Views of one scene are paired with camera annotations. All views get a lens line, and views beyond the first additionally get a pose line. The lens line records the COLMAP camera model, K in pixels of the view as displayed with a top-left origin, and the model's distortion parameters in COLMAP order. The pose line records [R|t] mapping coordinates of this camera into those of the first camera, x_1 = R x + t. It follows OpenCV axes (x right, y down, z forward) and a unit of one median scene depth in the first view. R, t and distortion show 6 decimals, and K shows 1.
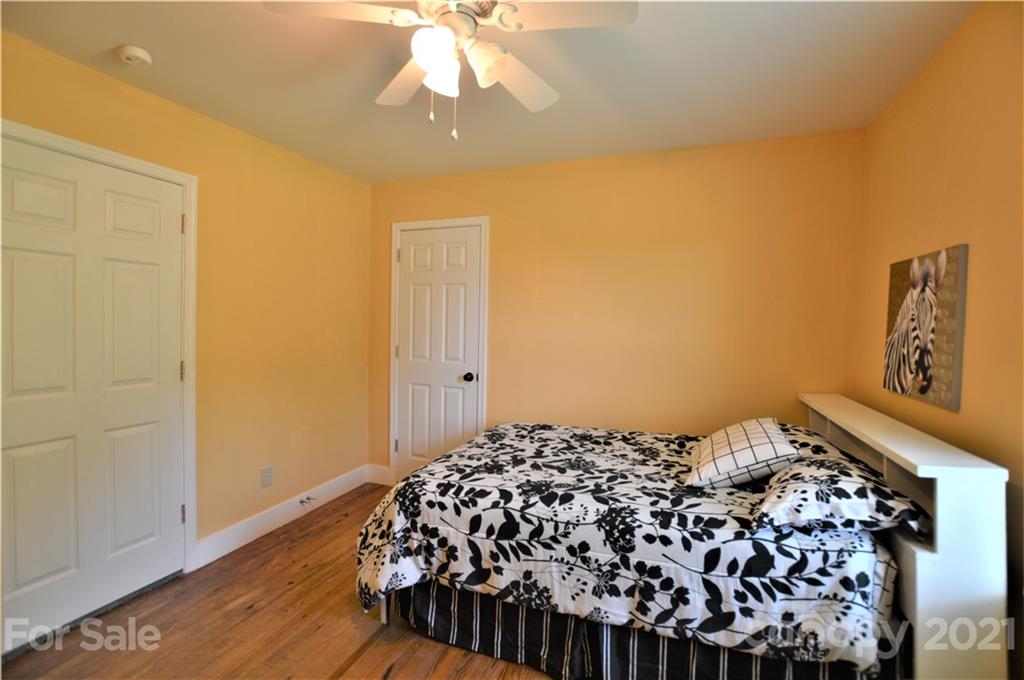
lens RADIAL K [[453.8, 0, 509.7], [0, 453.8, 334.7], [0, 0, 1]] dist [-0.031420, 0.001142]
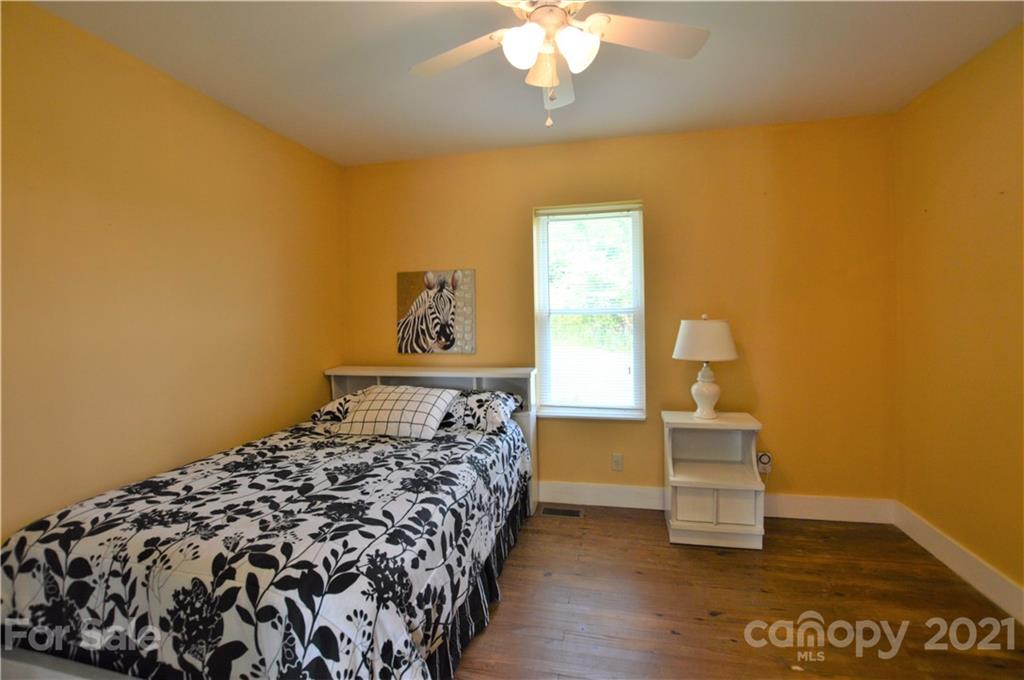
lens RADIAL K [[453.8, 0, 509.7], [0, 453.8, 334.7], [0, 0, 1]] dist [-0.031420, 0.001142]
pose [[-0.119036, -0.046835, 0.991785, -0.801538], [0.044088, 0.997652, 0.052403, -0.008235], [-0.991911, 0.049963, -0.116691, 0.847590]]
